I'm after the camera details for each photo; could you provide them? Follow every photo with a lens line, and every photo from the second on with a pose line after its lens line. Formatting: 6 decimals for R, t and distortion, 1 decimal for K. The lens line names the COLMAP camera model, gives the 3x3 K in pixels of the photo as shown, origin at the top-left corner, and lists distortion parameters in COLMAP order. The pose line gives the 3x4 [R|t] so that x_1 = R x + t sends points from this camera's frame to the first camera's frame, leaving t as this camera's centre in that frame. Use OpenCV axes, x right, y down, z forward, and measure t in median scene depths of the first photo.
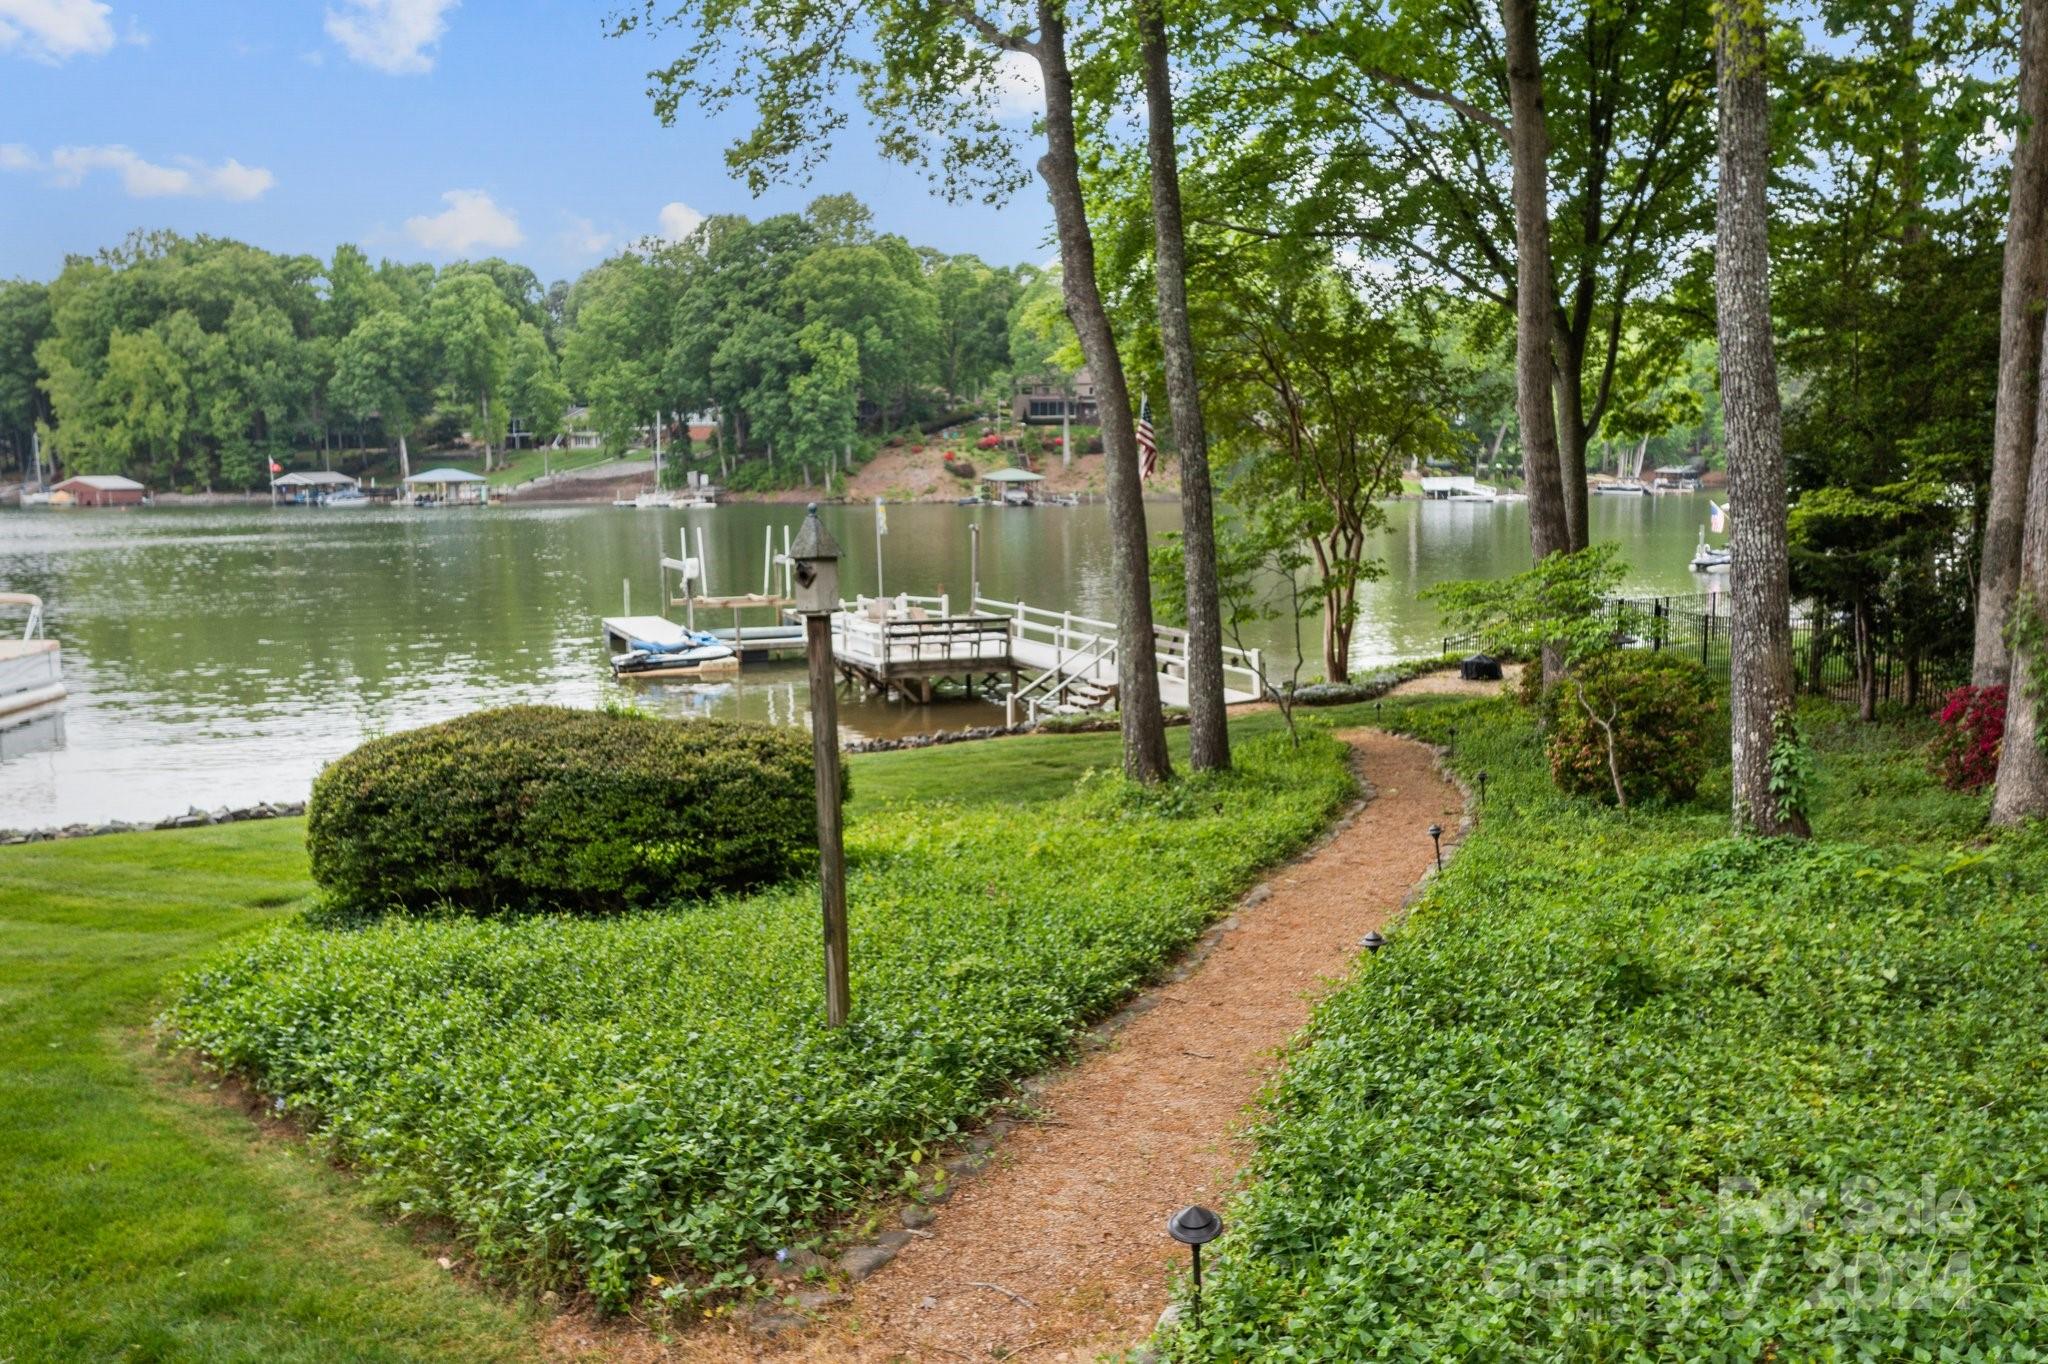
lens RADIAL K [[1653.8, 0, 1019.3], [0, 1653.8, 678.7], [0, 0, 1]] dist [-0.000615, 0.011462]
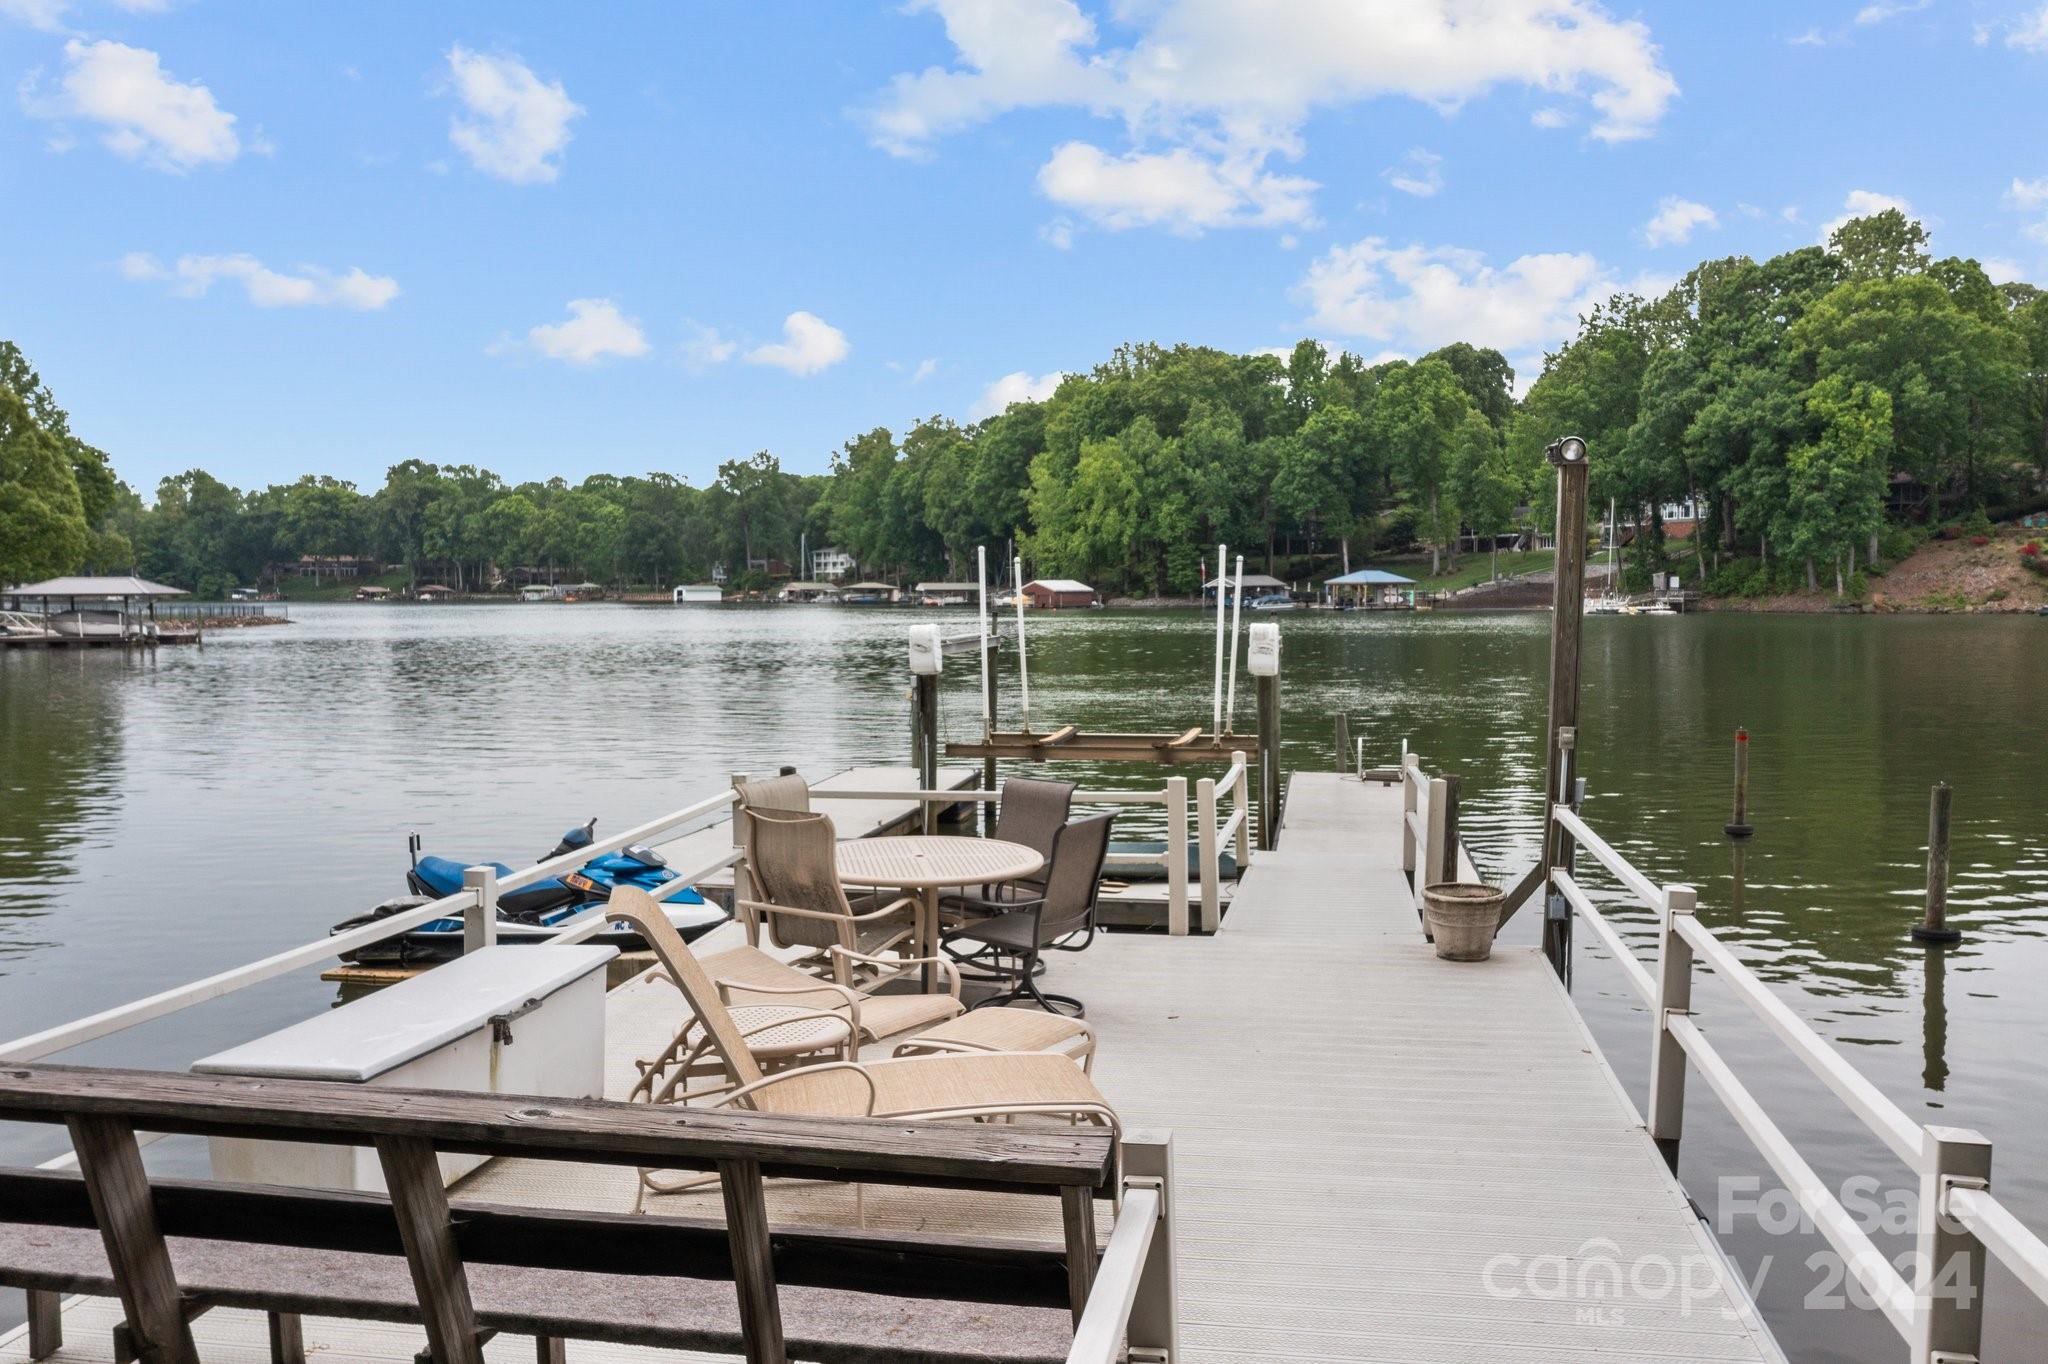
lens RADIAL K [[1653.8, 0, 1019.3], [0, 1653.8, 678.7], [0, 0, 1]] dist [-0.000615, 0.011462]
pose [[0.822659, 0.032667, -0.567597, 0.006800], [-0.073648, 0.996059, -0.049416, -0.010183], [0.563745, 0.082455, 0.821822, 0.164818]]
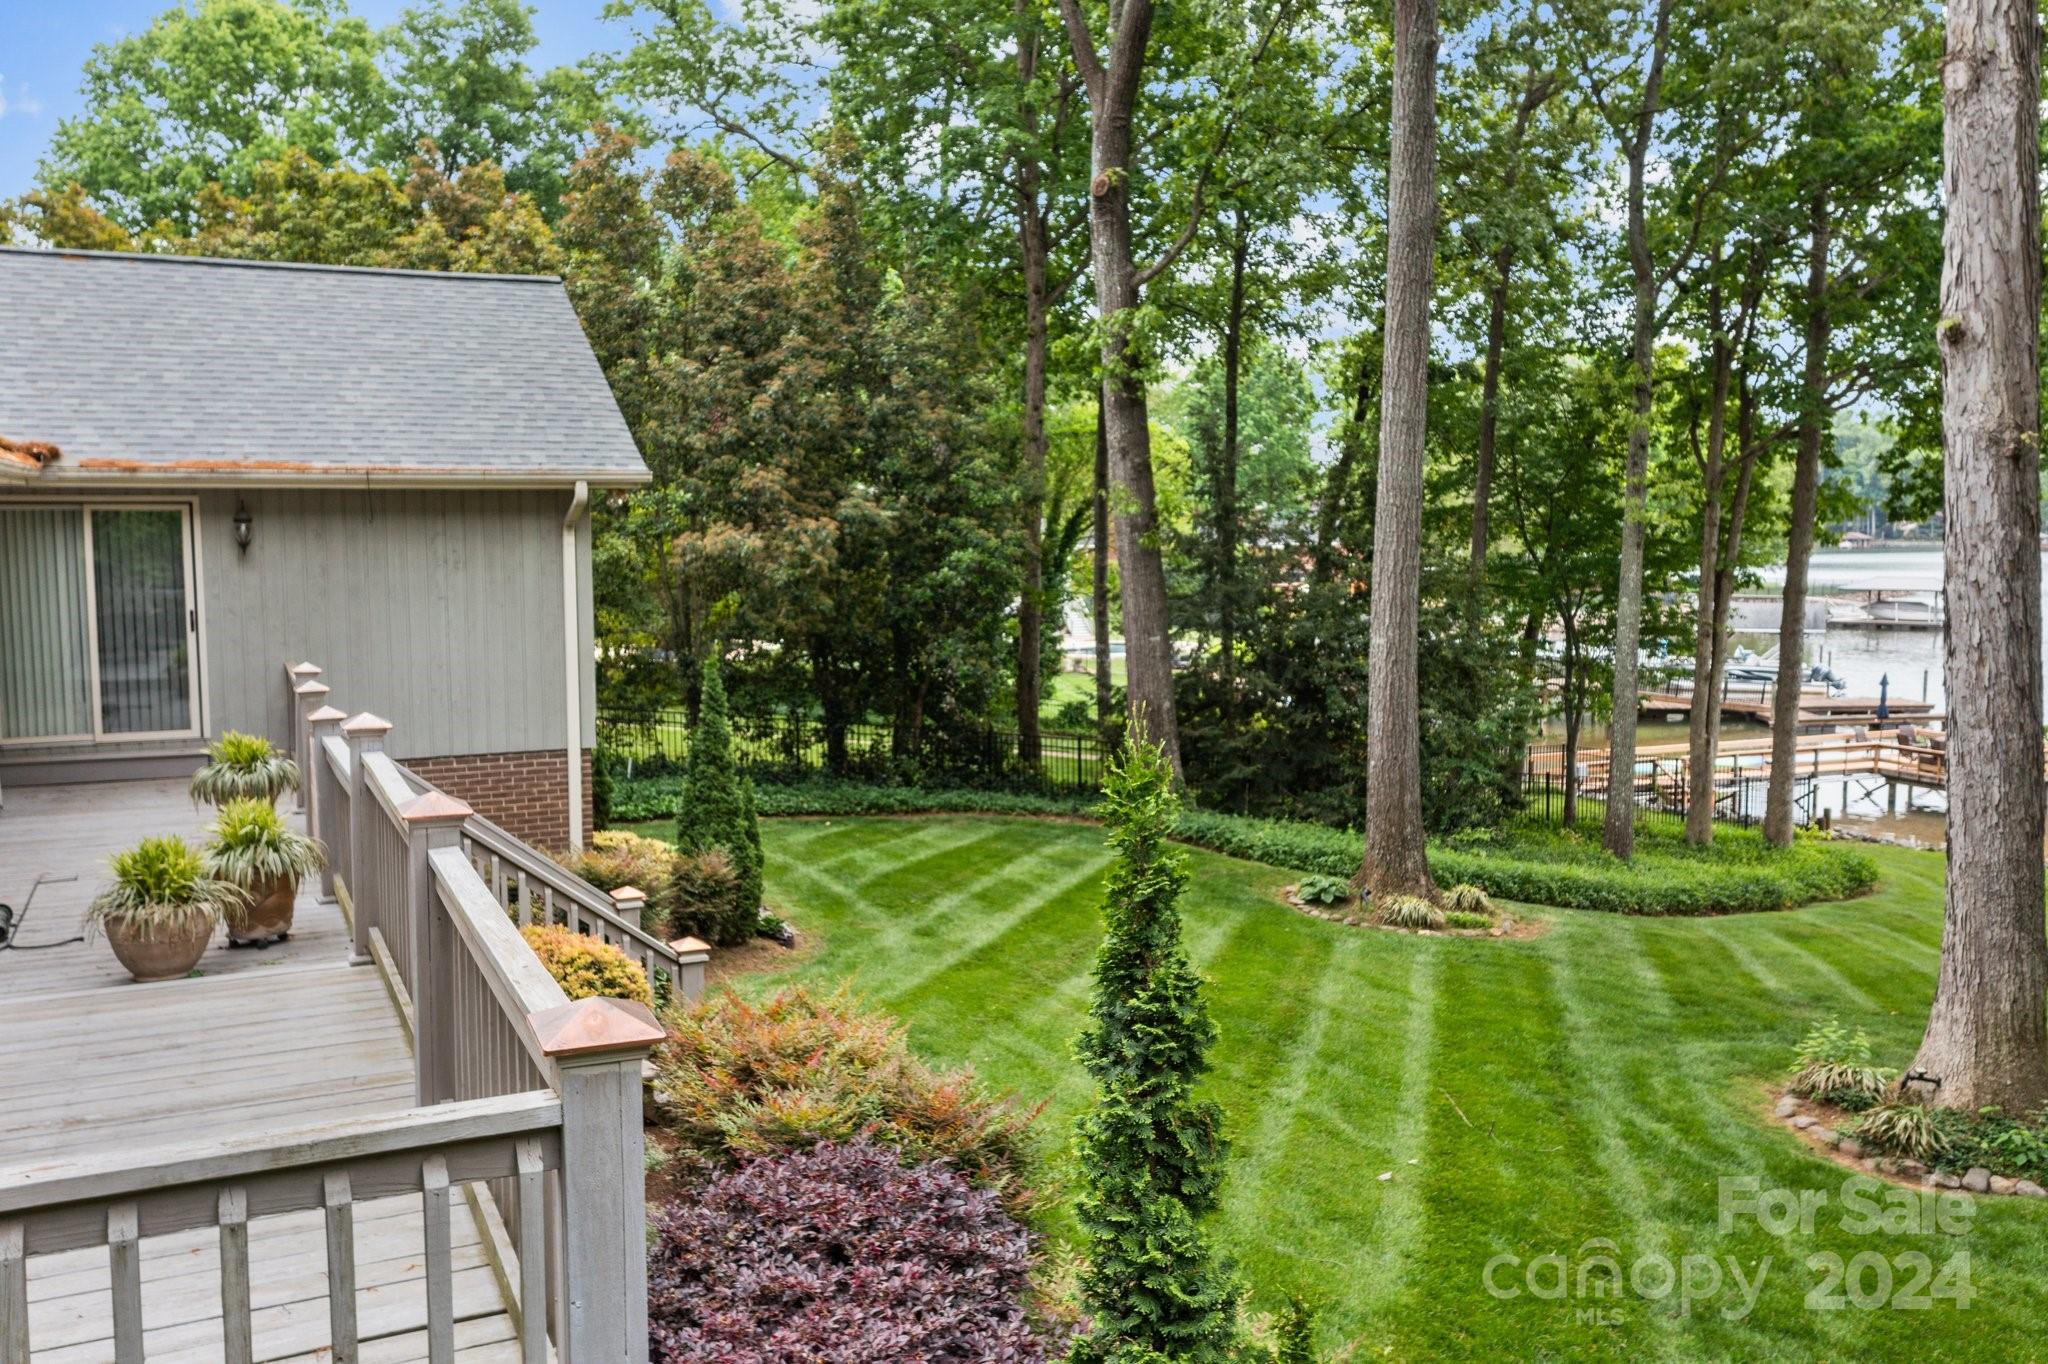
lens RADIAL K [[1655.9, 0, 1019.8], [0, 1655.9, 677.7], [0, 0, 1]] dist [0.001143, 0.003824]
pose [[0.220002, 0.092942, -0.971062, 0.058799], [-0.121126, 0.990350, 0.067346, -0.006618], [0.967950, 0.102804, 0.229137, -0.049429]]
